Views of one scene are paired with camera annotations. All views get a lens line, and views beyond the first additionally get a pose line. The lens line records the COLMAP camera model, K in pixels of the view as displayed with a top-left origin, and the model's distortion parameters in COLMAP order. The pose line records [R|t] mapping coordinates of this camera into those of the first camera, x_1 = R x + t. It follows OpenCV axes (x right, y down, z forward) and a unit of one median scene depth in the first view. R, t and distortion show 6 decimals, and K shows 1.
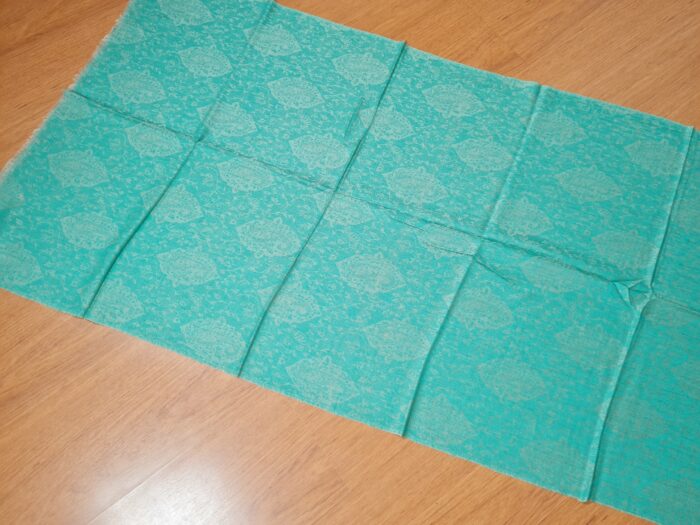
lens RADIAL K [[516.3, 0, 349.1], [0, 516.3, 261.6], [0, 0, 1]] dist [0.019610, -0.021435]
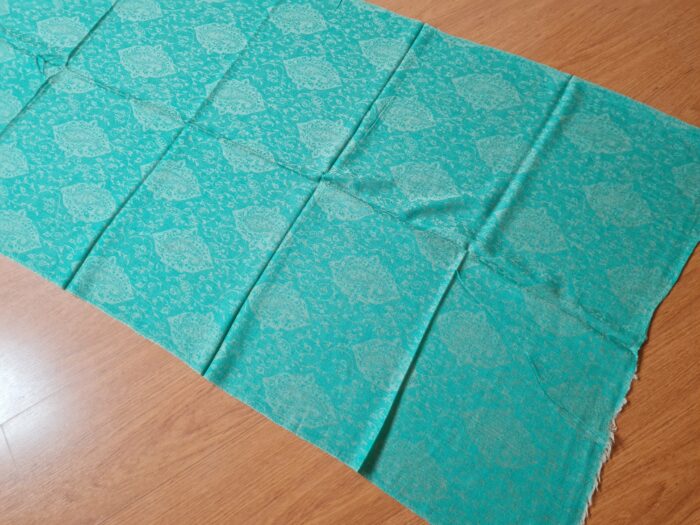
lens RADIAL K [[516.3, 0, 353.7], [0, 516.3, 256.3], [0, 0, 1]] dist [0.019610, -0.021435]
pose [[0.994981, 0.069542, -0.071949, 1.248475], [-0.069345, 0.997579, 0.005234, 0.398768], [0.072139, -0.000219, 0.997395, -0.054496]]
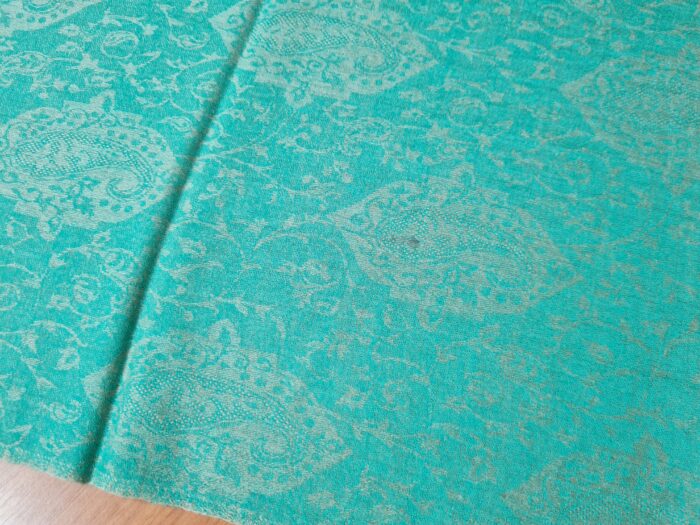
lens RADIAL K [[516.3, 0, 350.9], [0, 516.3, 263.2], [0, 0, 1]] dist [0.019610, -0.021435]
pose [[0.987522, -0.156382, 0.018567, 0.819349], [0.154612, 0.985175, 0.074336, 0.394897], [-0.029916, -0.070538, 0.997060, 0.572850]]
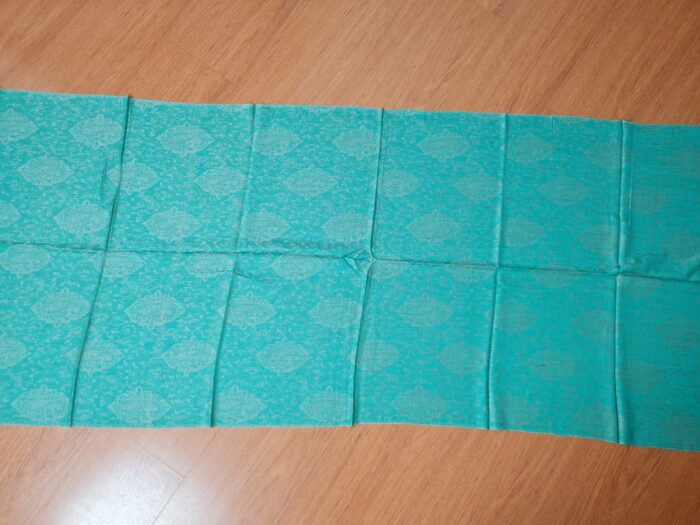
lens RADIAL K [[516.3, 0, 346.2], [0, 516.3, 267.4], [0, 0, 1]] dist [0.019610, -0.021435]
pose [[0.946507, -0.305846, 0.102871, 0.364968], [0.285813, 0.942596, 0.172698, -0.150282], [-0.149785, -0.134058, 0.979588, -0.246196]]
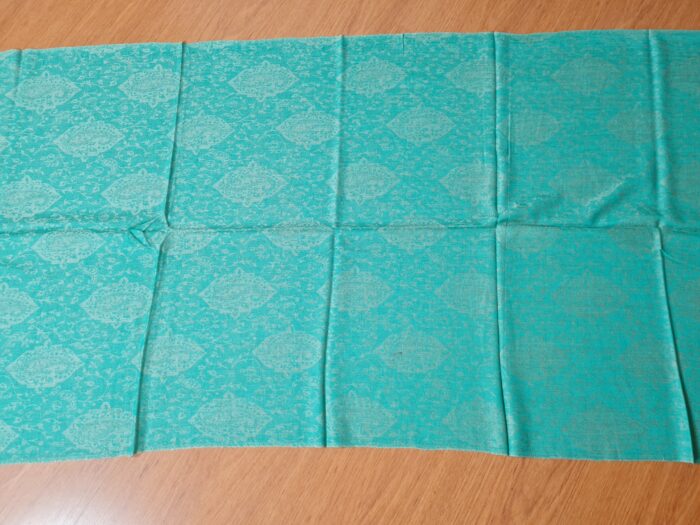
lens RADIAL K [[516.3, 0, 347.7], [0, 516.3, 263.3], [0, 0, 1]] dist [0.019610, -0.021435]
pose [[0.924180, -0.370916, 0.091176, 0.750870], [0.361769, 0.926606, 0.102588, 0.141149], [-0.122536, -0.061825, 0.990537, -0.016760]]
